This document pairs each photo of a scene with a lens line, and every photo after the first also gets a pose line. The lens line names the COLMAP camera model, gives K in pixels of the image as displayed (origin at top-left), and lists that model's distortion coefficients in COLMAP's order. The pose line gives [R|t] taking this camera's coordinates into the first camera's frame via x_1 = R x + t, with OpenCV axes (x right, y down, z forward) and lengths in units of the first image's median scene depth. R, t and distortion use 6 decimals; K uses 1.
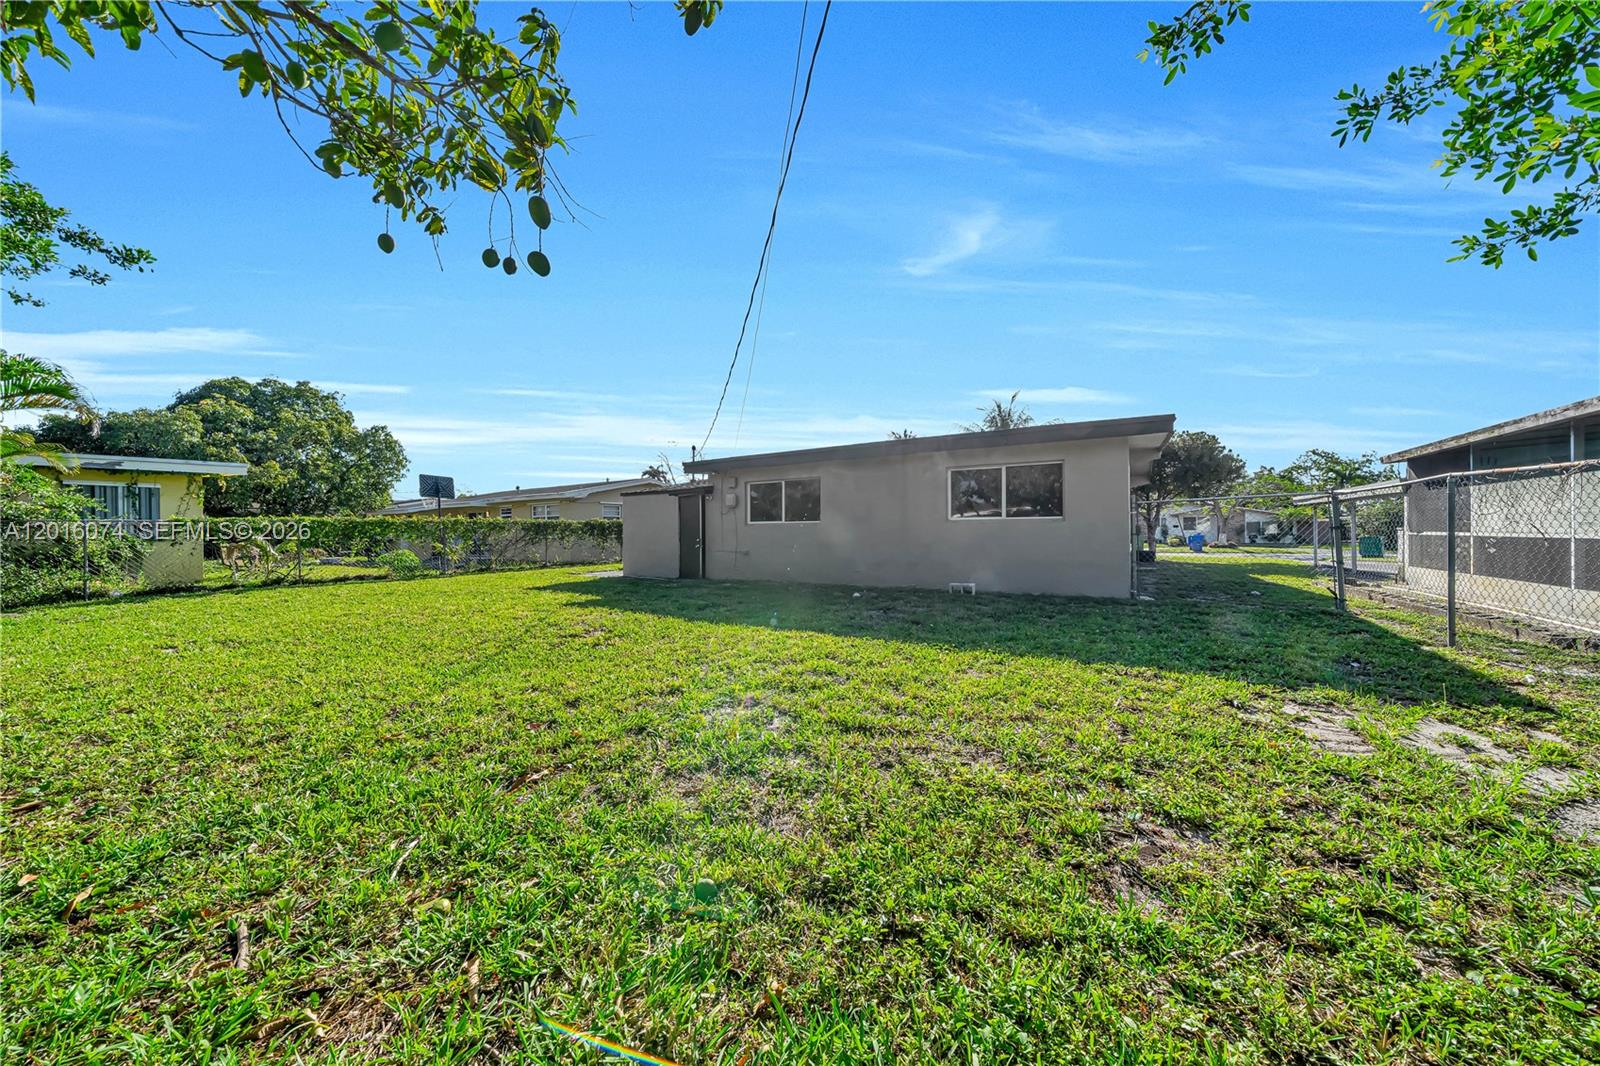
lens RADIAL K [[543.8, 0, 796.1], [0, 543.8, 524.2], [0, 0, 1]] dist [-0.007185, 0.000086]
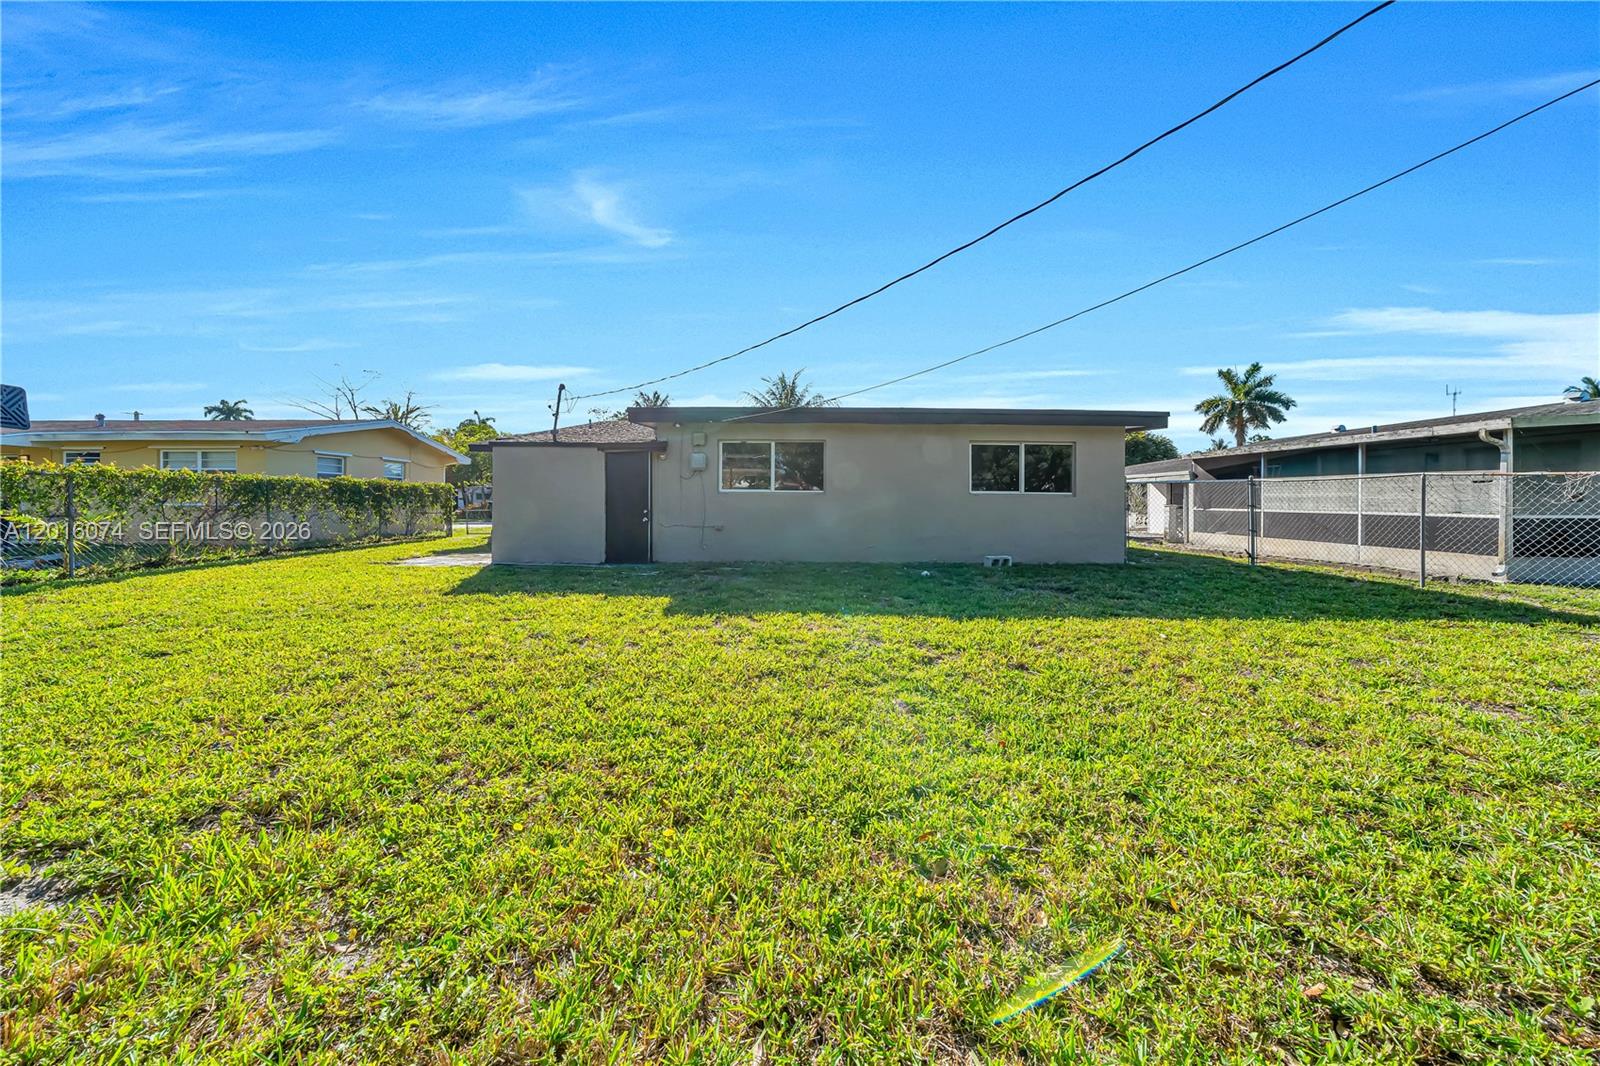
lens RADIAL K [[531.8, 0, 794.1], [0, 531.8, 531.5], [0, 0, 1]] dist [0.000112, 0.000023]
pose [[0.843086, -0.017009, 0.537510, -0.415867], [-0.020964, 0.997701, 0.064453, 0.004605], [-0.537370, -0.065608, 0.840791, 0.272447]]
